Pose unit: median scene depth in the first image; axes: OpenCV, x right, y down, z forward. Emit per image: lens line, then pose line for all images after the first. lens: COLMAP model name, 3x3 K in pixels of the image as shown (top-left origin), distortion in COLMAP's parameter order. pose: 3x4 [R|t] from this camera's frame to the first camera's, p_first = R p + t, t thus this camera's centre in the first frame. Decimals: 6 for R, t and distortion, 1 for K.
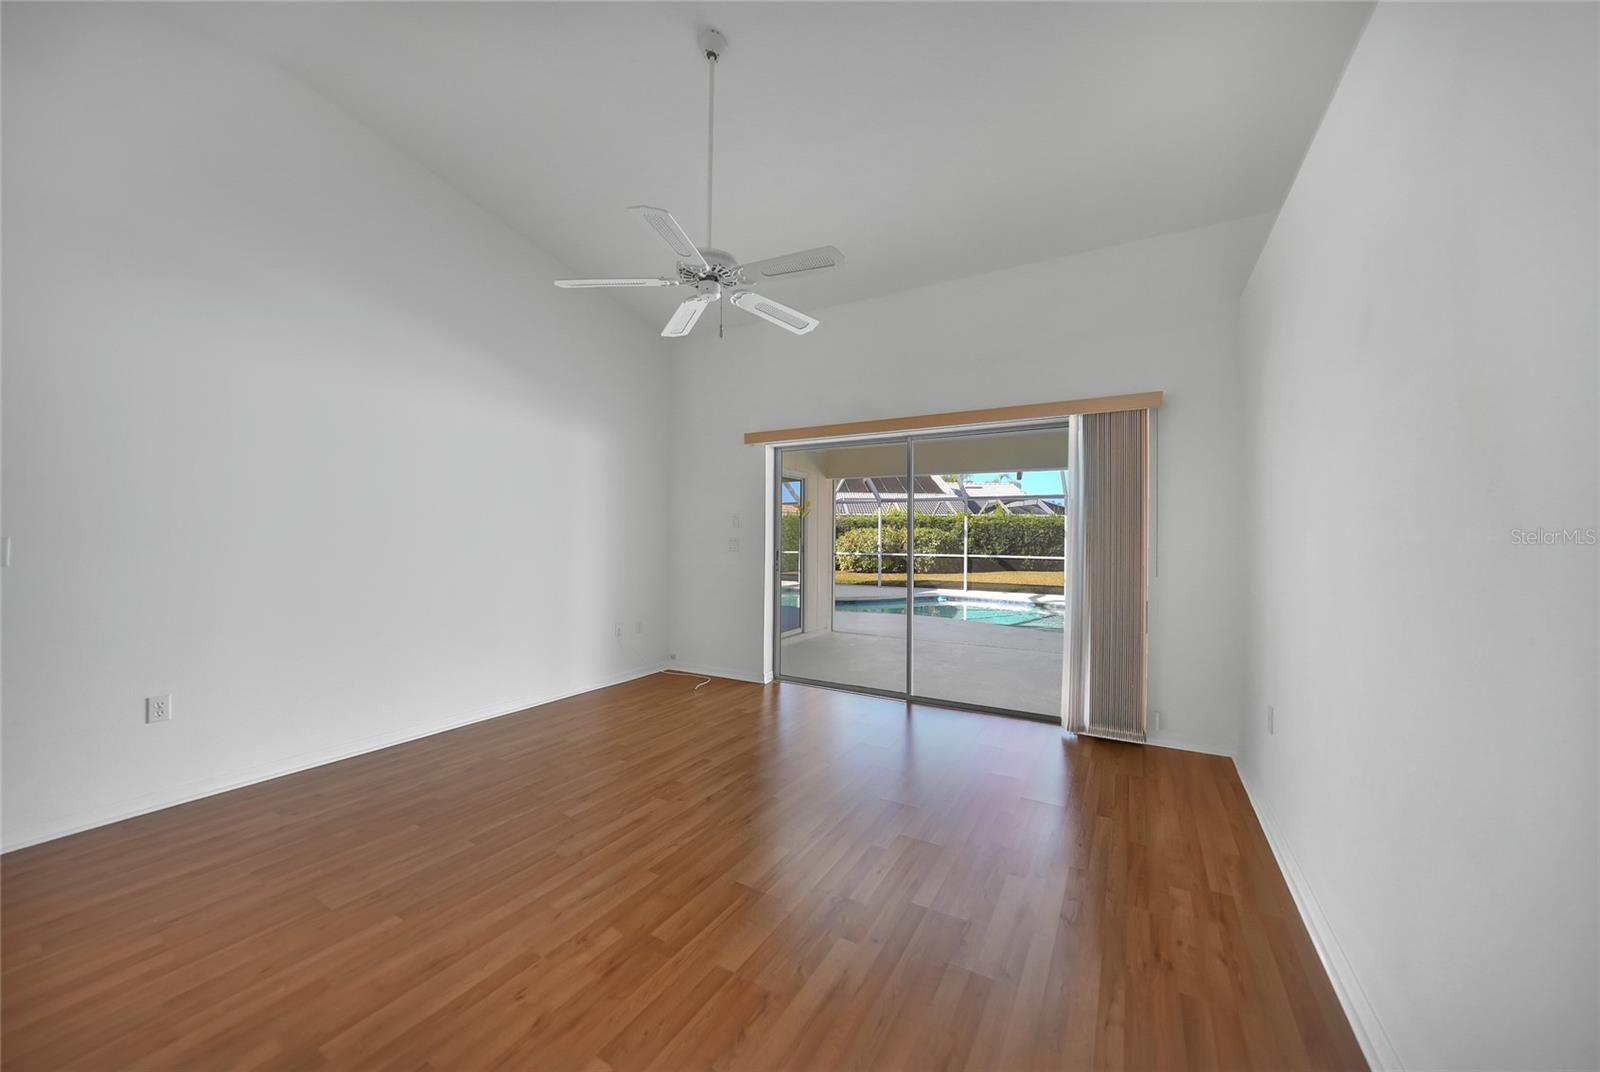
lens RADIAL K [[569.2, 0, 796.6], [0, 569.2, 527.8], [0, 0, 1]] dist [-0.018064, 0.002601]
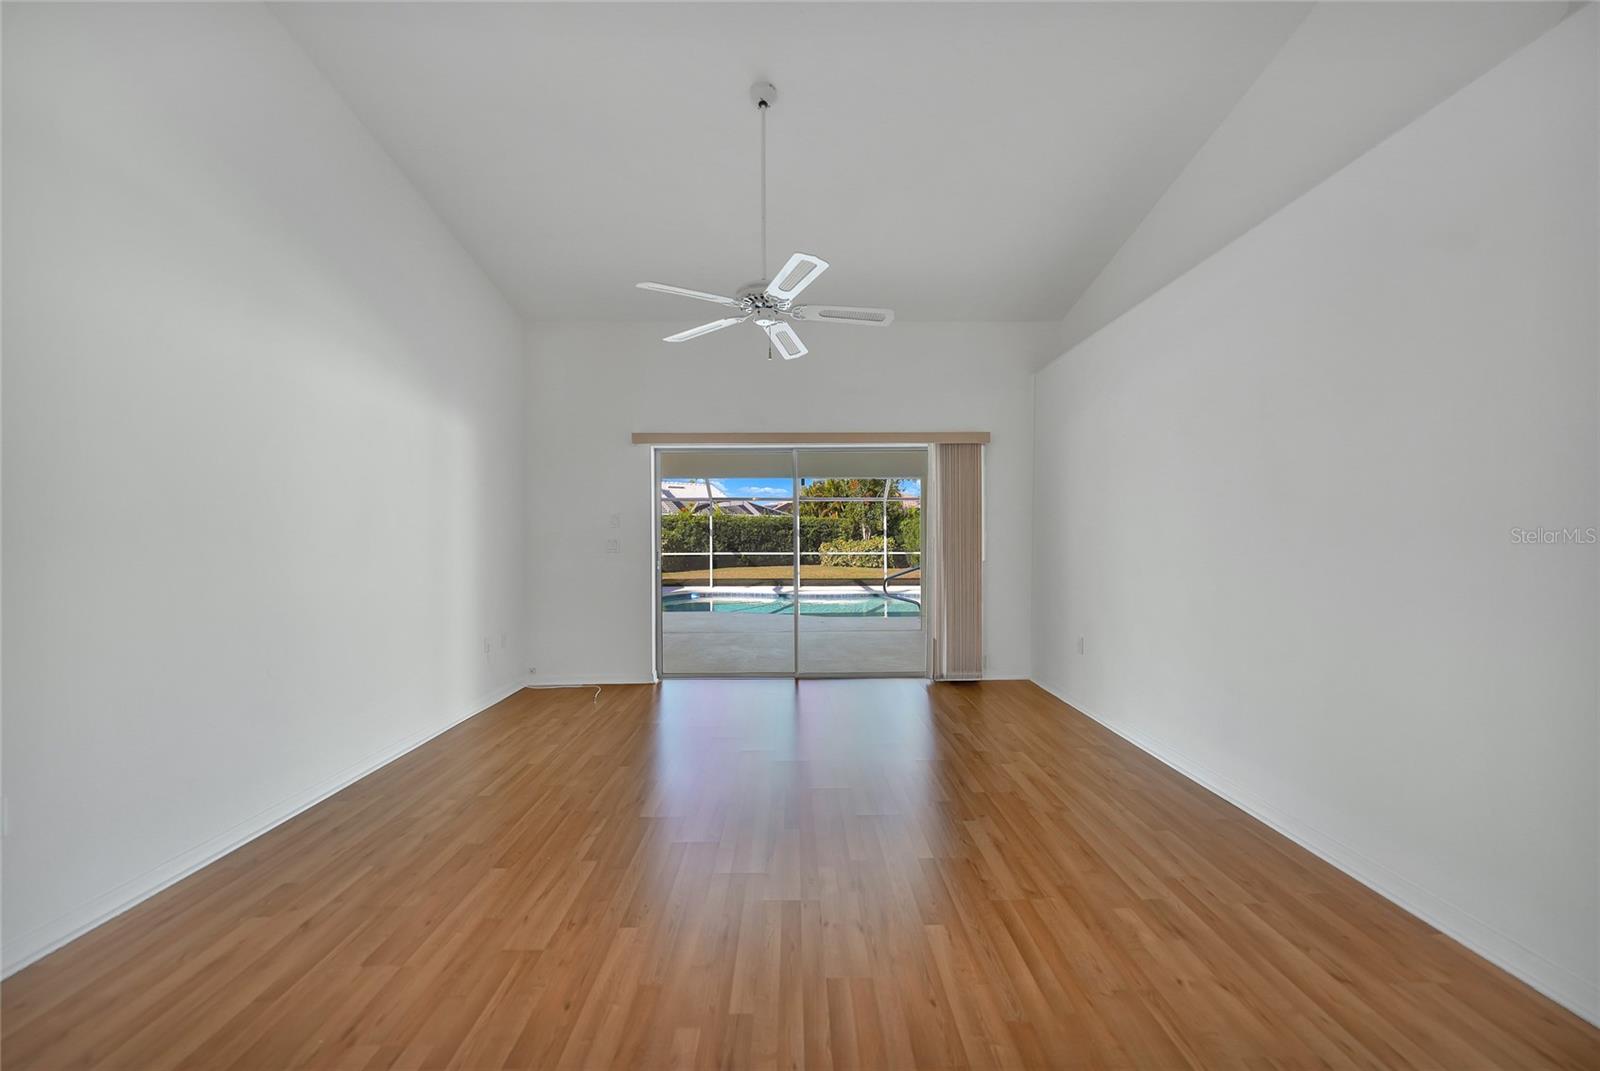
lens RADIAL K [[569.2, 0, 810.6], [0, 569.2, 534.7], [0, 0, 1]] dist [-0.018064, 0.002601]
pose [[0.856678, -0.008154, 0.515788, -0.333949], [0.001307, 0.999906, 0.013636, -0.002713], [-0.515851, -0.011007, 0.856608, -0.002020]]
